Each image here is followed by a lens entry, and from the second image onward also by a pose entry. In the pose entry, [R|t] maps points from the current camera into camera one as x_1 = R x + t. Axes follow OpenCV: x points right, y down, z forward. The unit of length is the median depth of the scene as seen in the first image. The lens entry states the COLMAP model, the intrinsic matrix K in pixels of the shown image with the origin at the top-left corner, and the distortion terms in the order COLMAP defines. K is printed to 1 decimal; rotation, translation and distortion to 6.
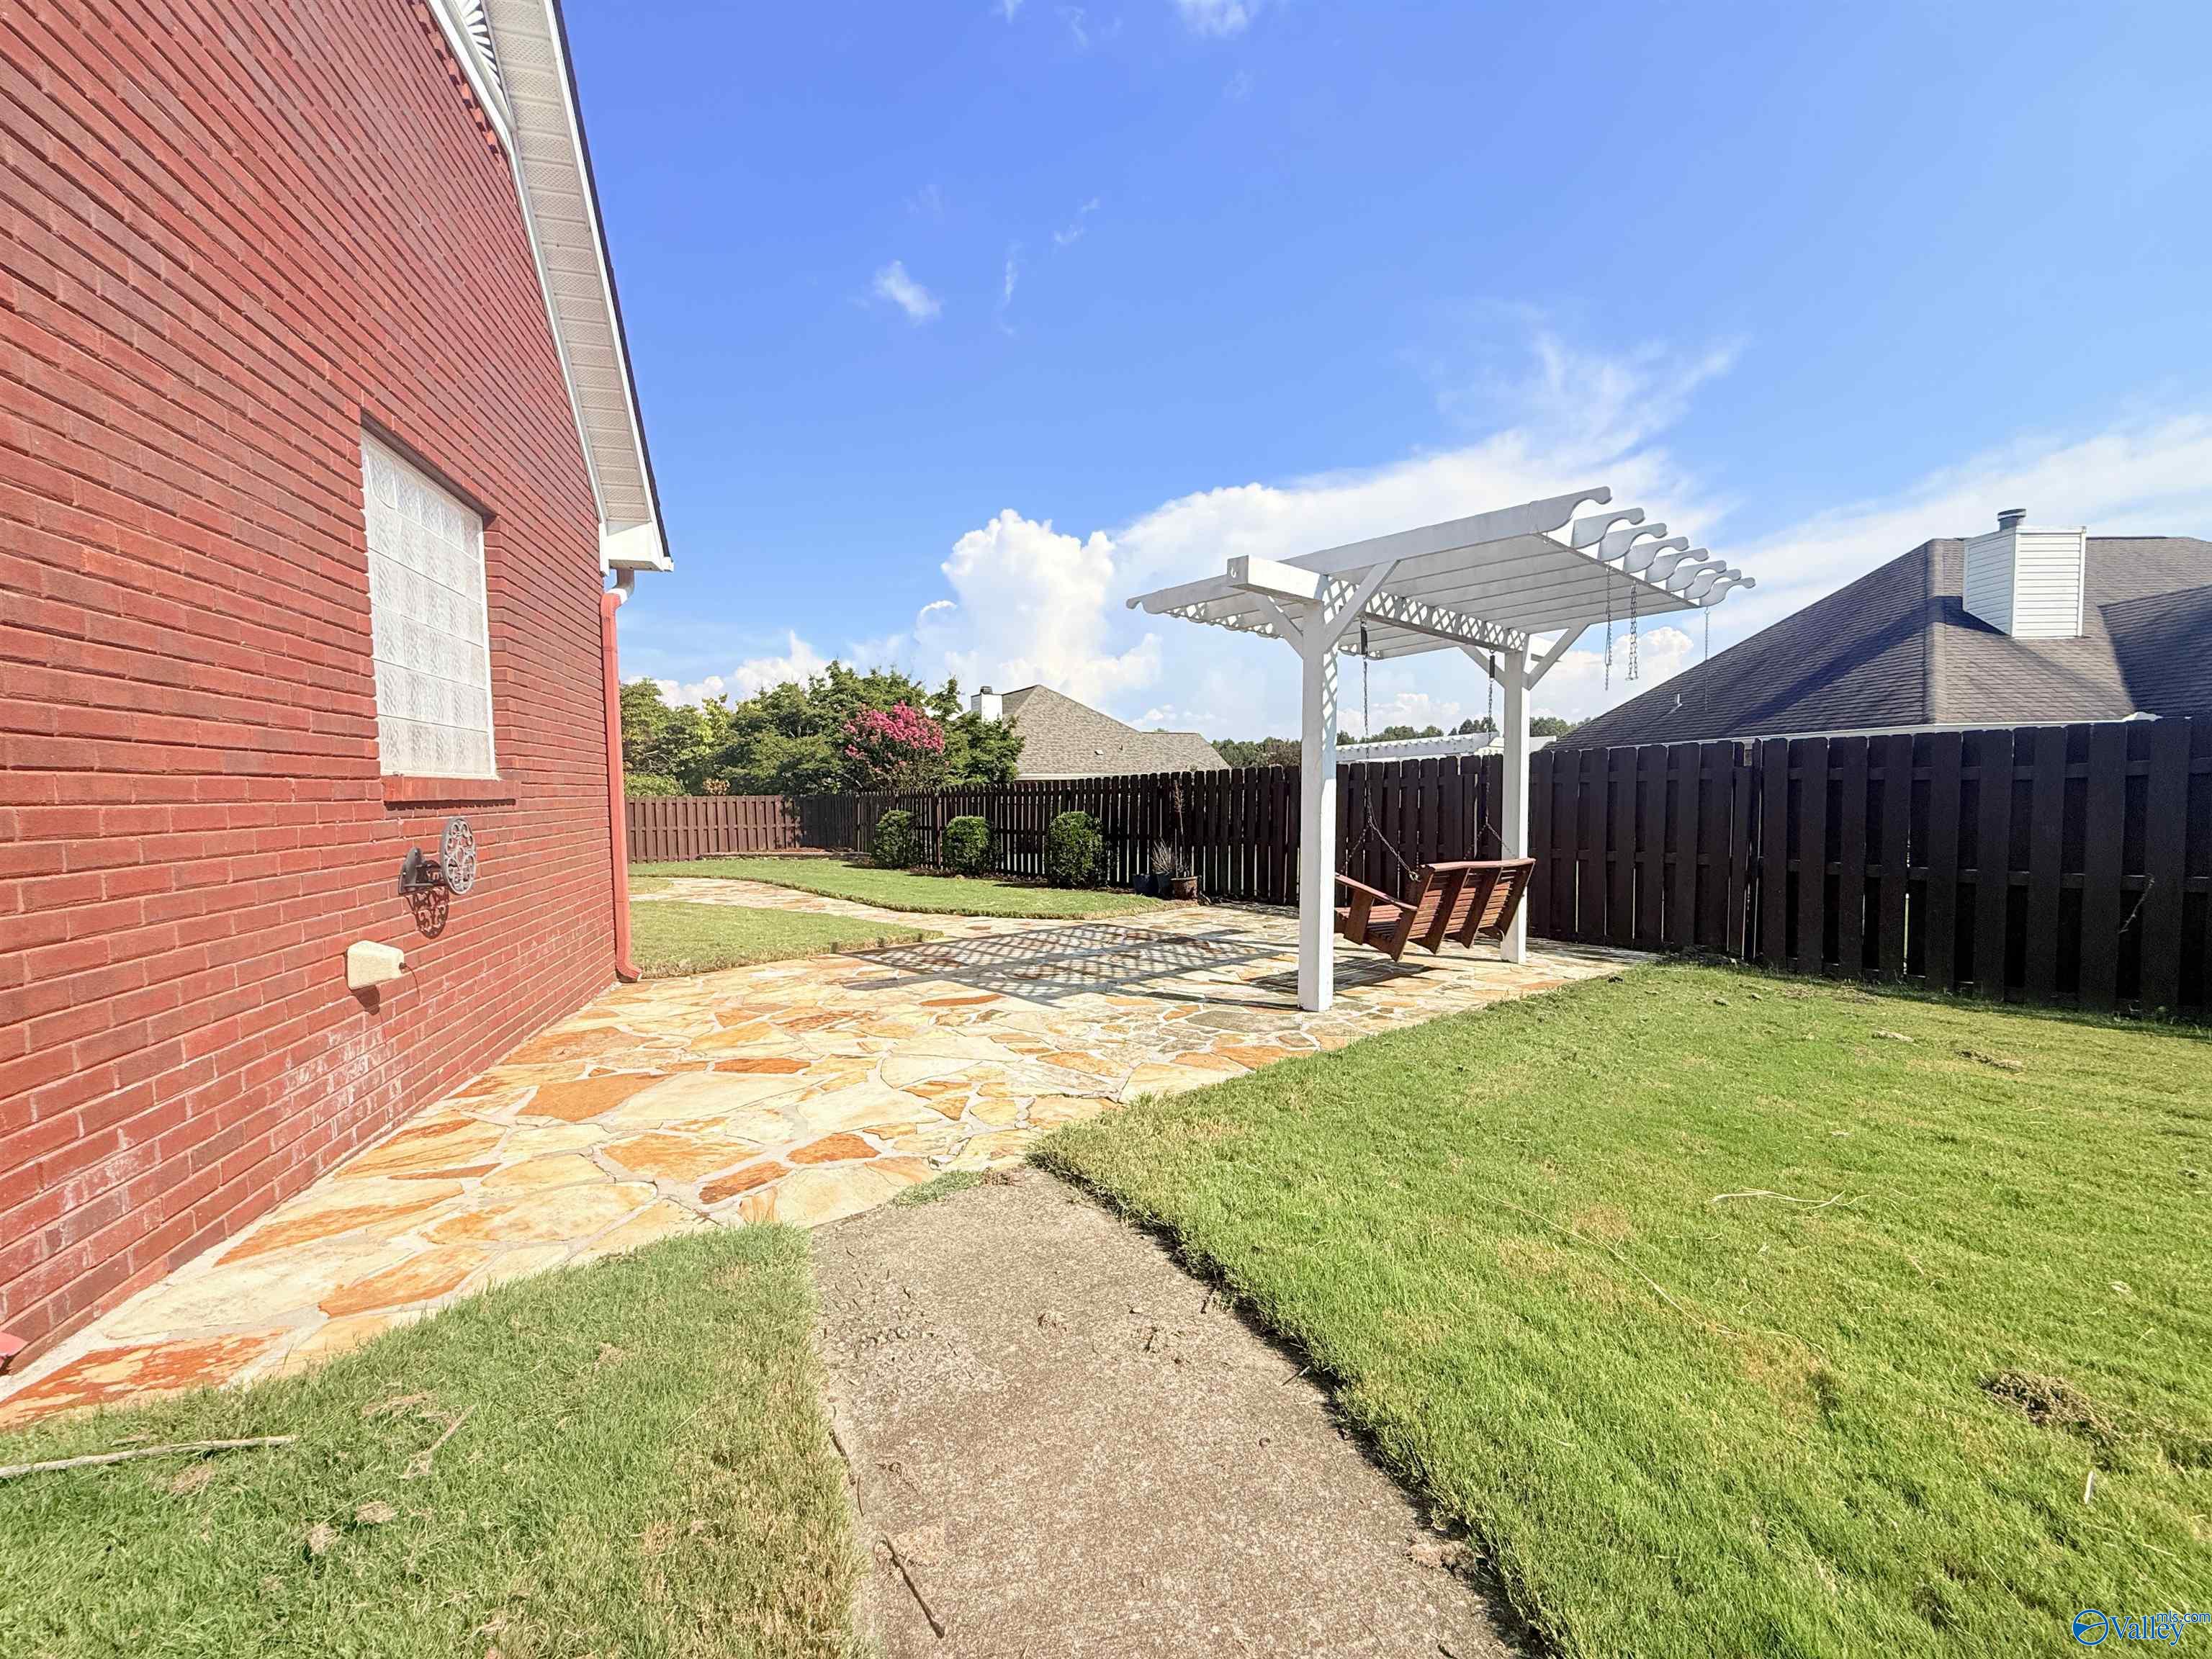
lens RADIAL K [[890.7, 0, 1101.7], [0, 890.7, 834.2], [0, 0, 1]] dist [0.003044, 0.000314]
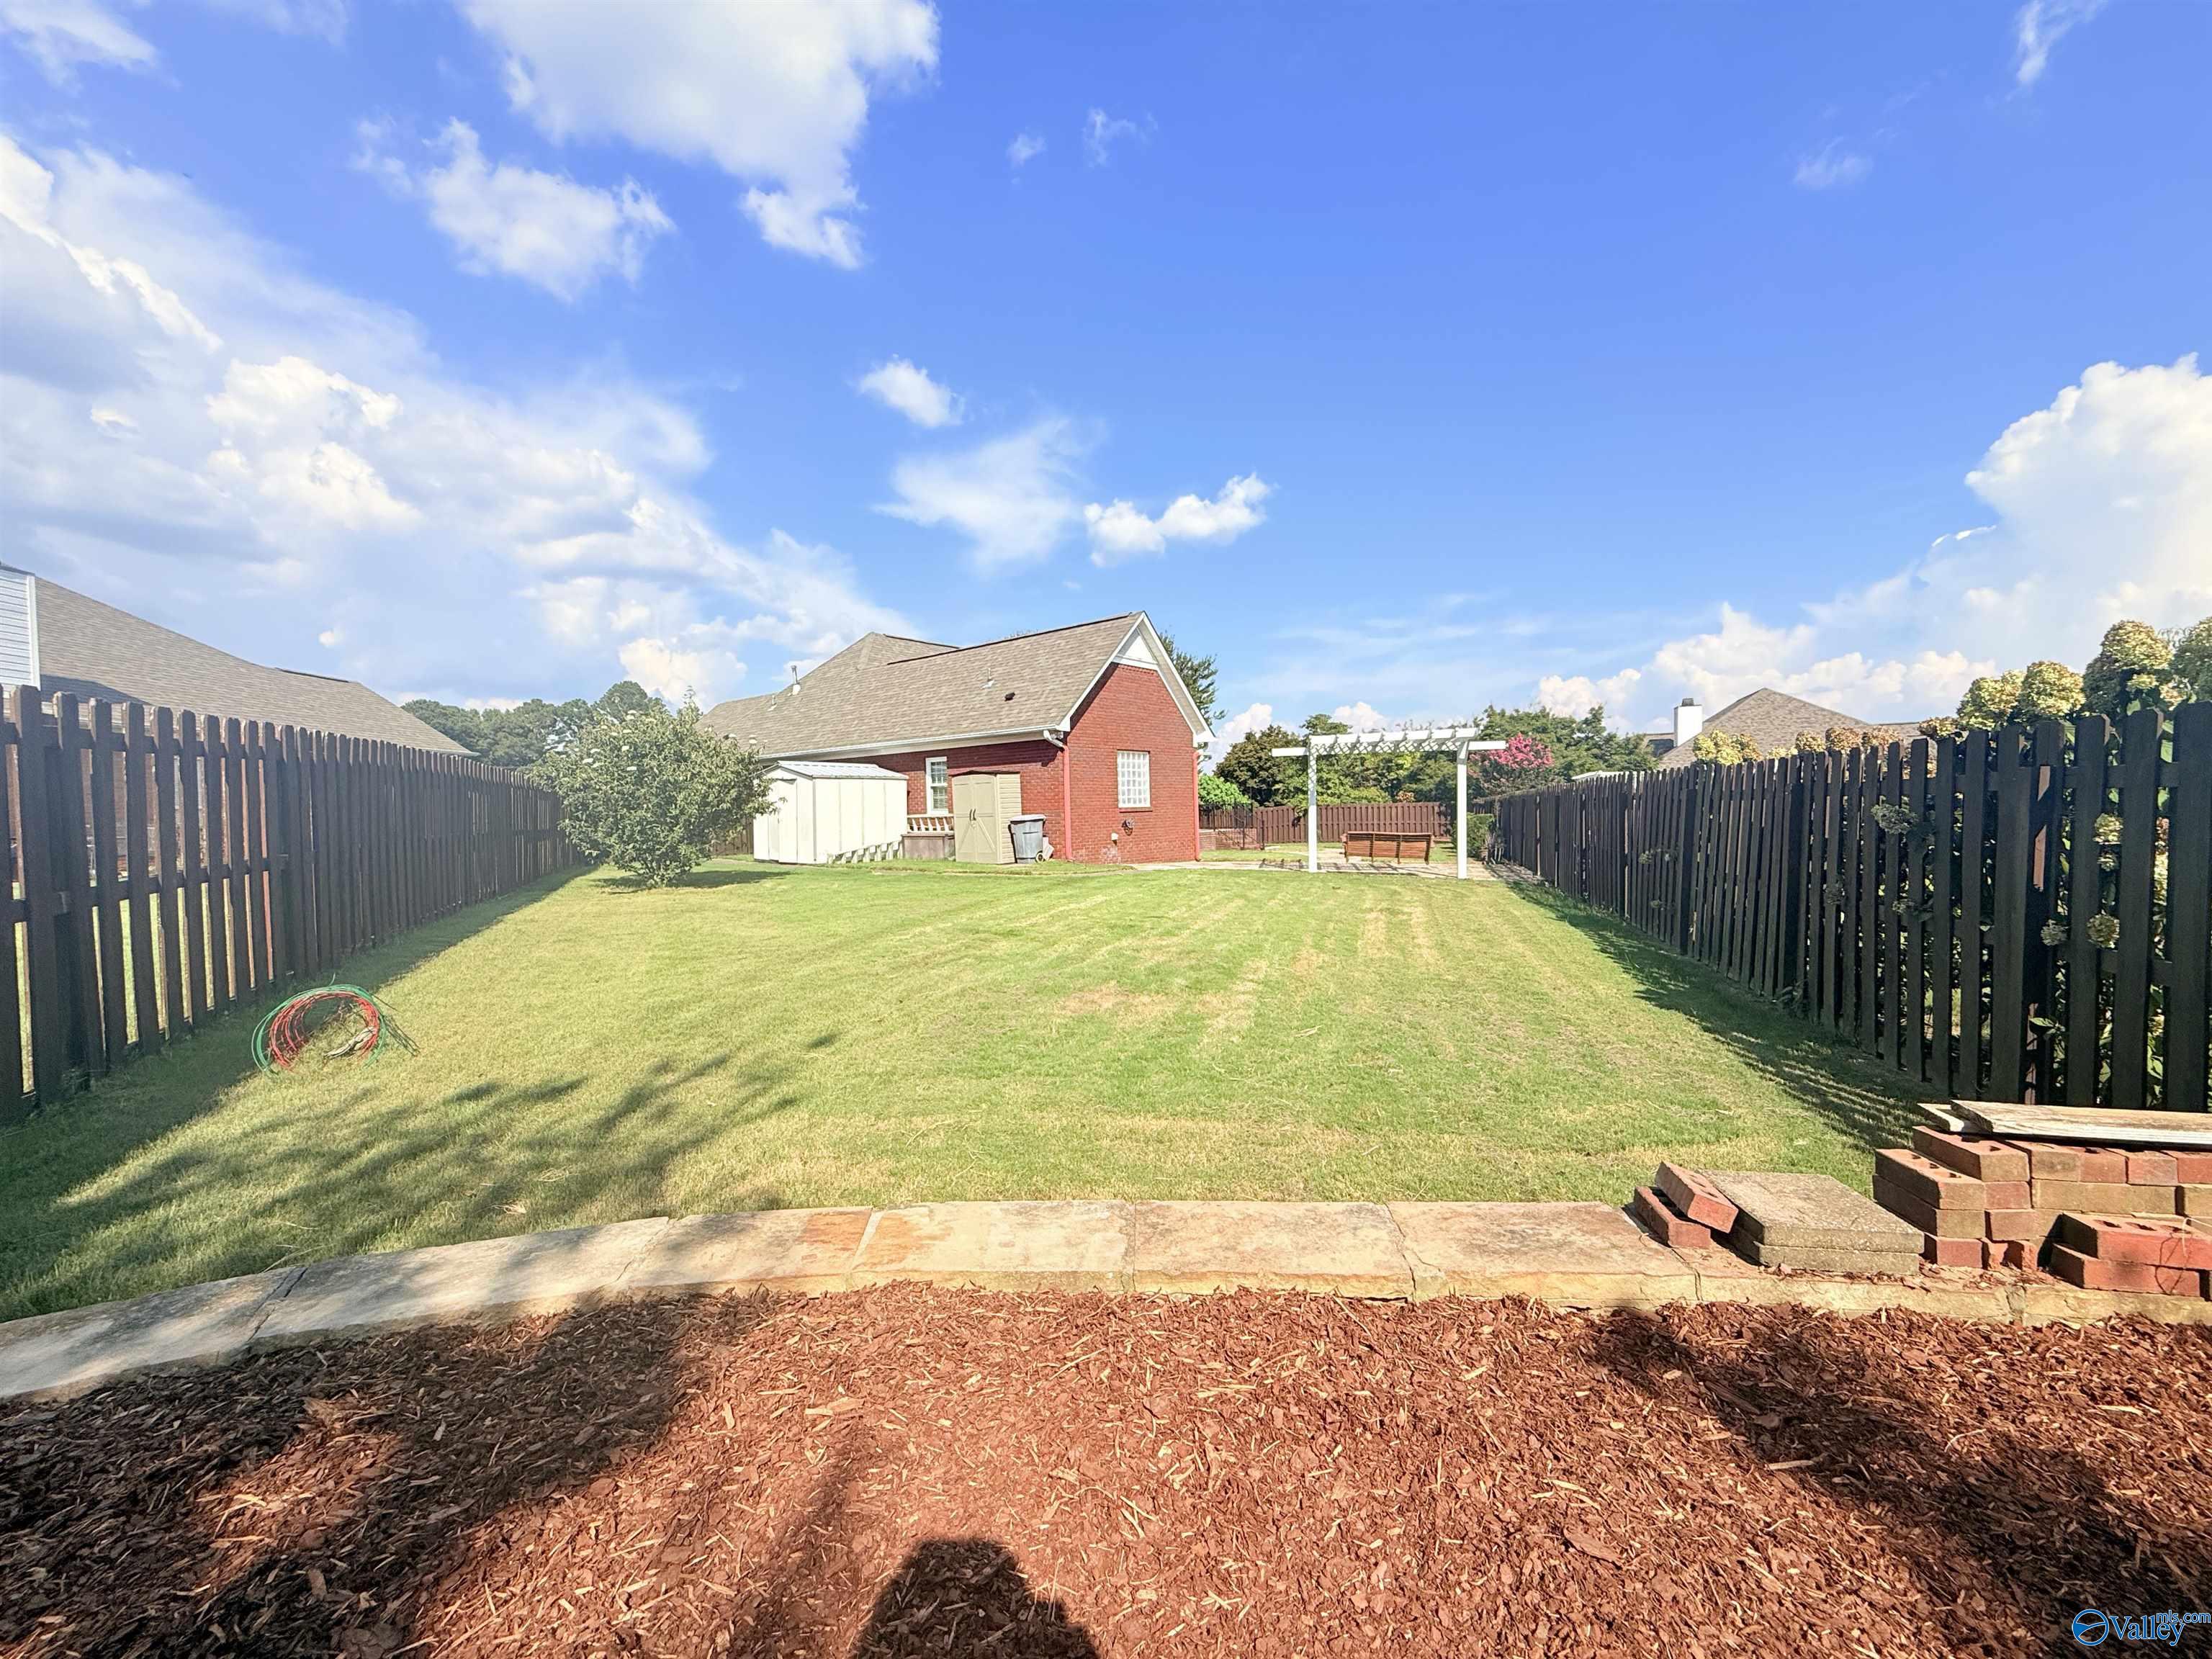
lens RADIAL K [[890.7, 0, 1101.7], [0, 890.7, 834.2], [0, 0, 1]] dist [0.003044, 0.000314]
pose [[0.589150, 0.024158, -0.807663, 2.707841], [-0.023893, 0.999637, 0.012472, 0.027878], [0.807671, 0.011950, 0.589513, -1.793640]]
